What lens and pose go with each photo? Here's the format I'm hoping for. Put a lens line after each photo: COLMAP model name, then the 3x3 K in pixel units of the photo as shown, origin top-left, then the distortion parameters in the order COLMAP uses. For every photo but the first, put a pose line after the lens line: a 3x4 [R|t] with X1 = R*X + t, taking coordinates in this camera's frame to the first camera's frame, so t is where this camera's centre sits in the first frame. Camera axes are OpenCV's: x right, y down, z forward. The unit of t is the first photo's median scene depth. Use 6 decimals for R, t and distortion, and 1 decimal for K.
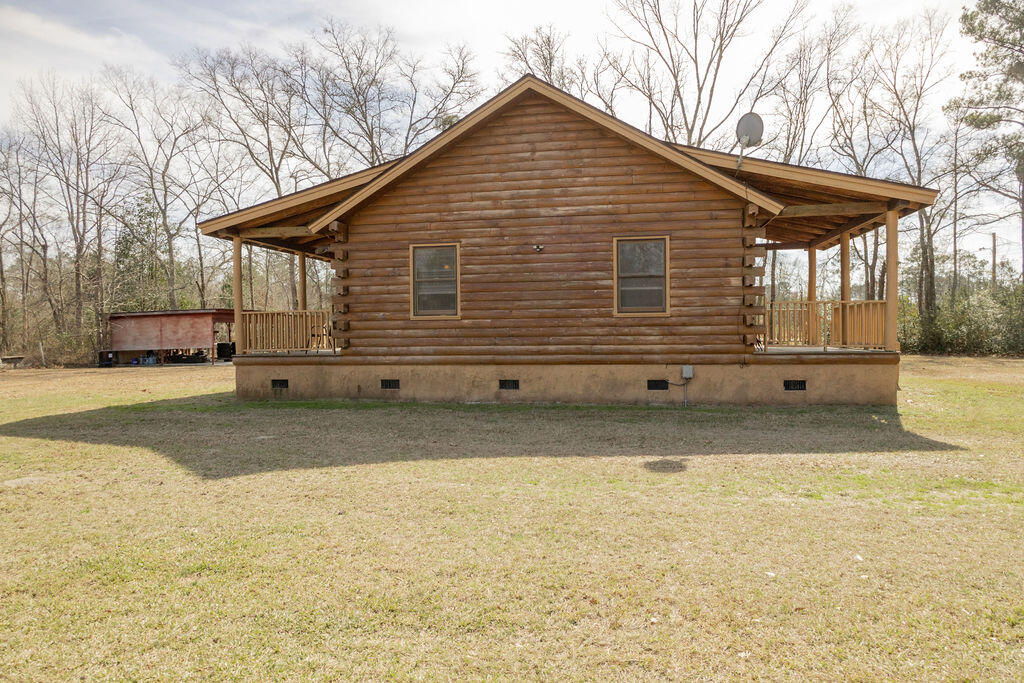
lens RADIAL K [[665.9, 0, 512.0], [0, 665.9, 343.8], [0, 0, 1]] dist [-0.000971, -0.000357]
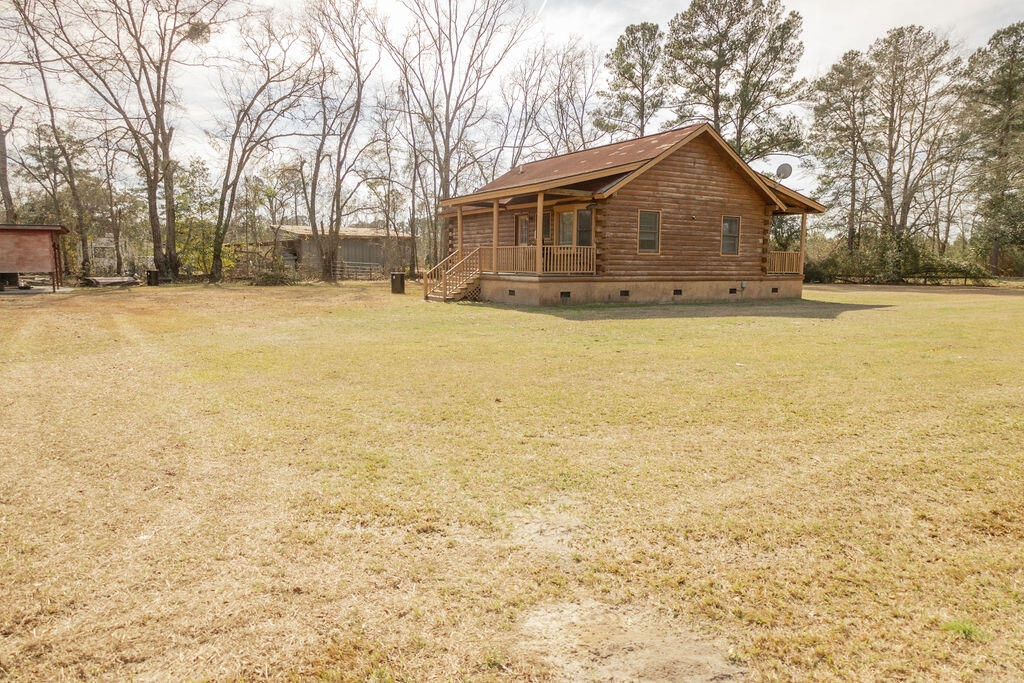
lens RADIAL K [[665.9, 0, 513.5], [0, 665.9, 340.8], [0, 0, 1]] dist [-0.000971, -0.000357]
pose [[0.743736, -0.059287, 0.665839, -1.538530], [-0.006340, 0.995389, 0.095711, 0.022032], [-0.668443, -0.075405, 0.739931, -0.047133]]
